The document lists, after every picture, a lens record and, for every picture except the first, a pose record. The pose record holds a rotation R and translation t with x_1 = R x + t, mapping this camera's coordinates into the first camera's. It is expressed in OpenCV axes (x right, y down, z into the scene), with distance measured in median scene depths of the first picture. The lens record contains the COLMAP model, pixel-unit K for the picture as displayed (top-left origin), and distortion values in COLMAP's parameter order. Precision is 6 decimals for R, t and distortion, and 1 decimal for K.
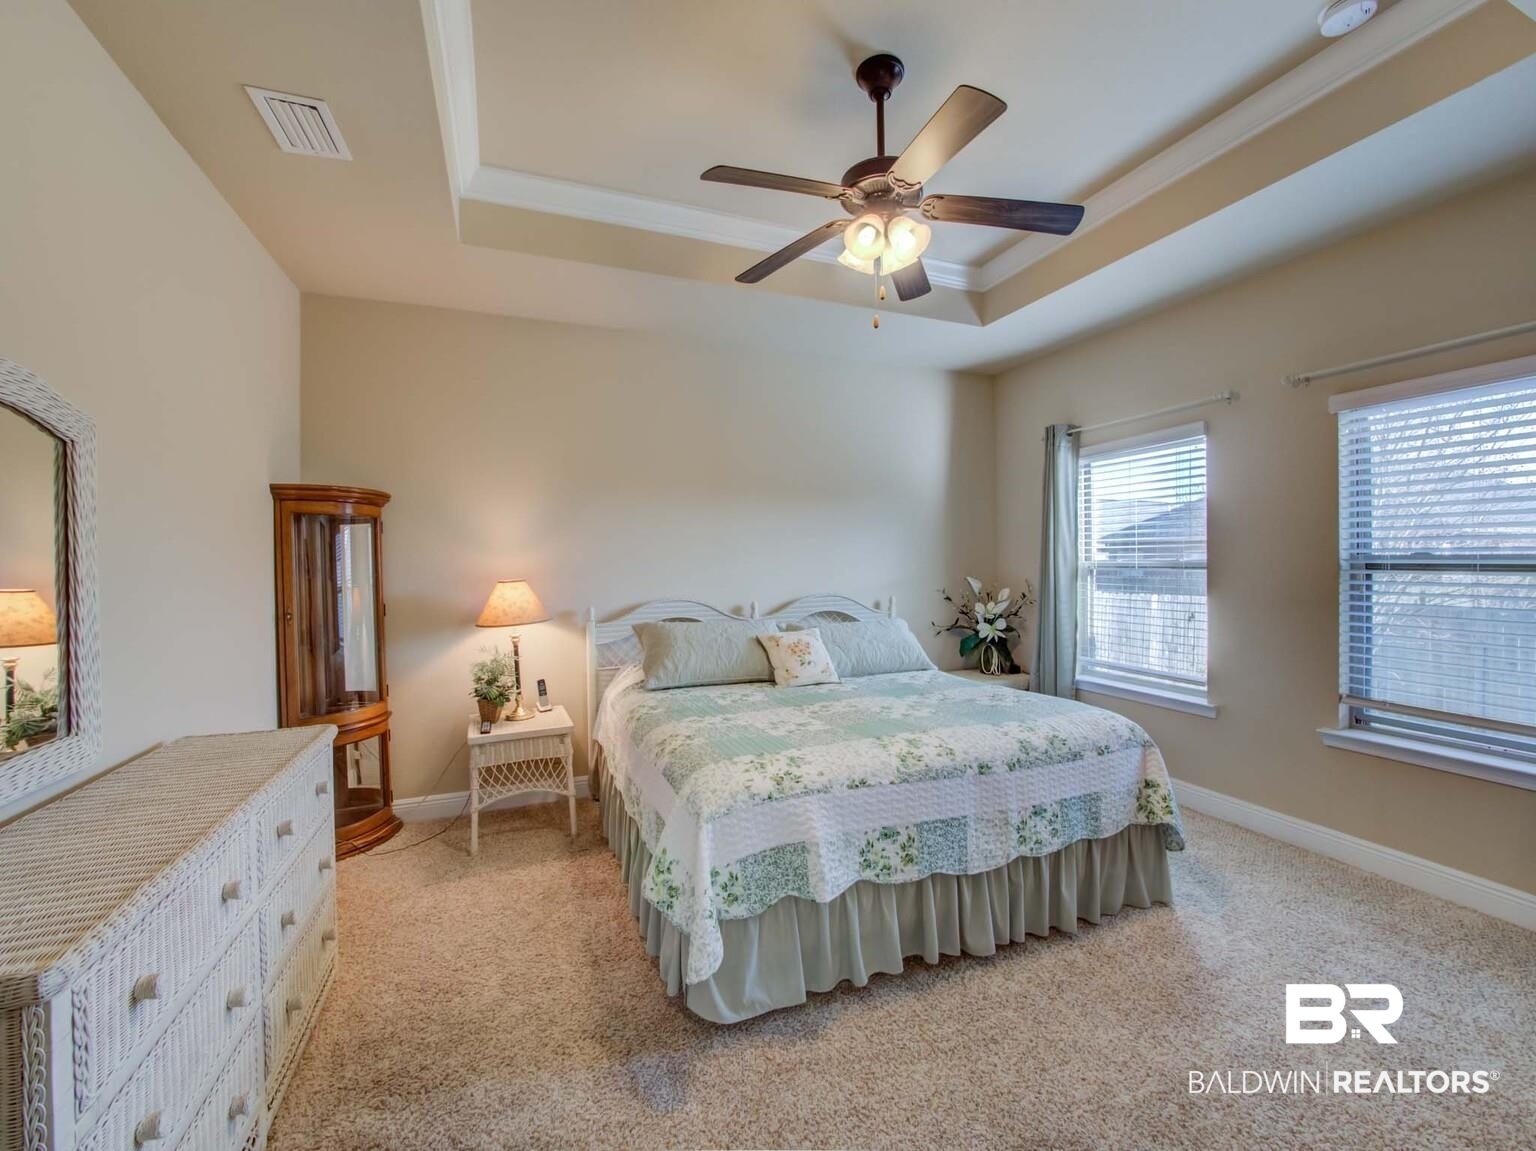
lens RADIAL K [[625.1, 0, 767.6], [0, 625.1, 567.3], [0, 0, 1]] dist [-0.030843, 0.006257]
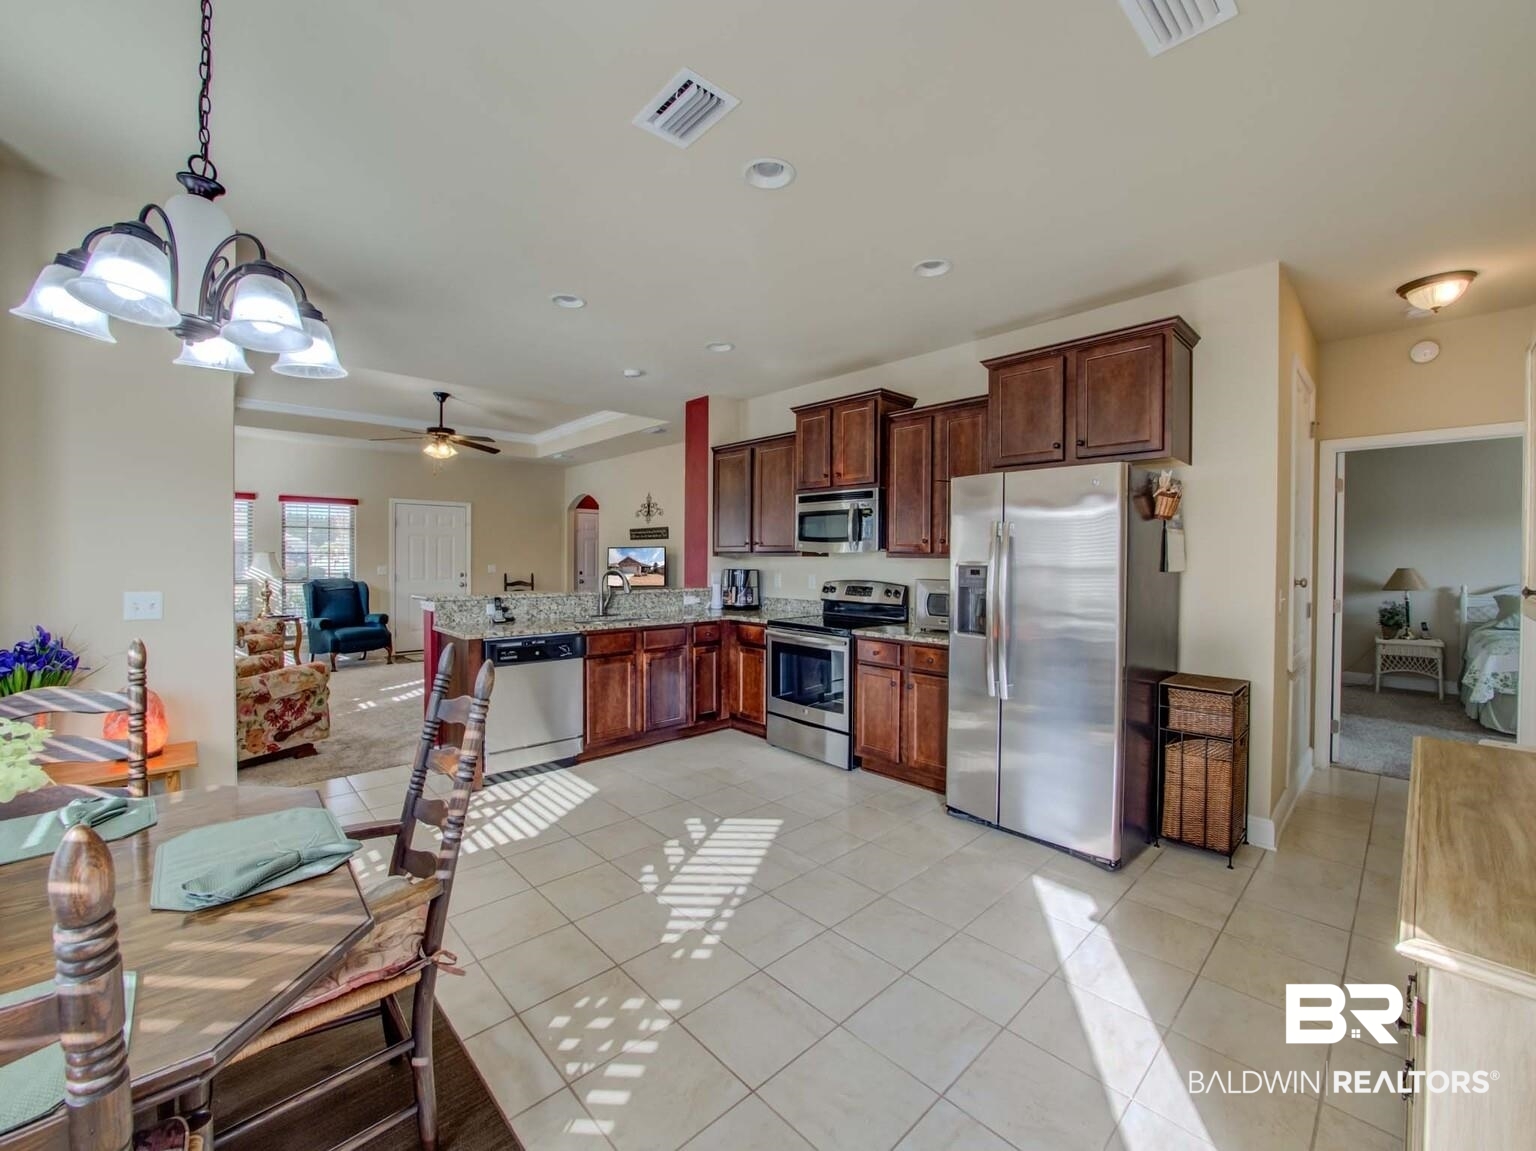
lens RADIAL K [[625.1, 0, 765.6], [0, 625.1, 567.7], [0, 0, 1]] dist [-0.030843, 0.006257]
pose [[0.357313, 0.025989, -0.933623, 0.715133], [-0.016960, 0.999629, 0.021335, 0.013433], [0.933831, 0.008211, 0.357622, -1.704789]]
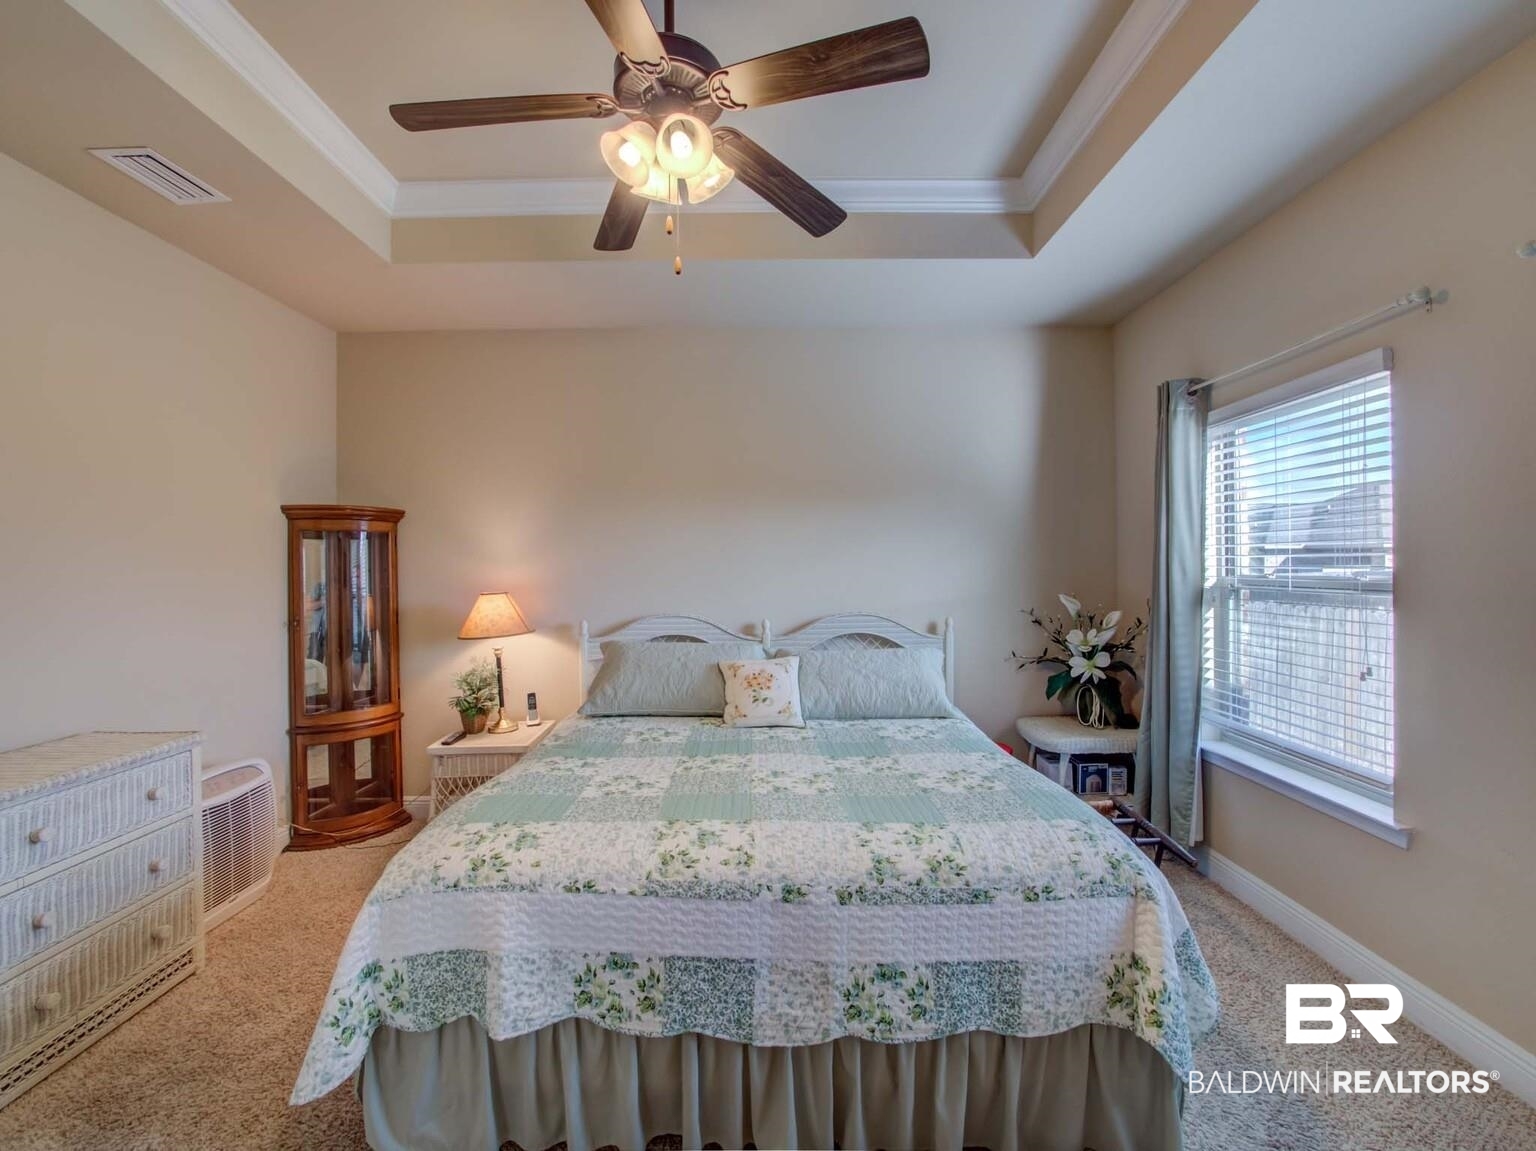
lens RADIAL K [[625.1, 0, 769.7], [0, 625.1, 565.4], [0, 0, 1]] dist [-0.030843, 0.006257]
pose [[0.929744, 0.002688, -0.368198, 0.401110], [-0.004740, 0.999978, -0.004669, -0.021996], [0.368177, 0.006086, 0.929736, 0.250948]]
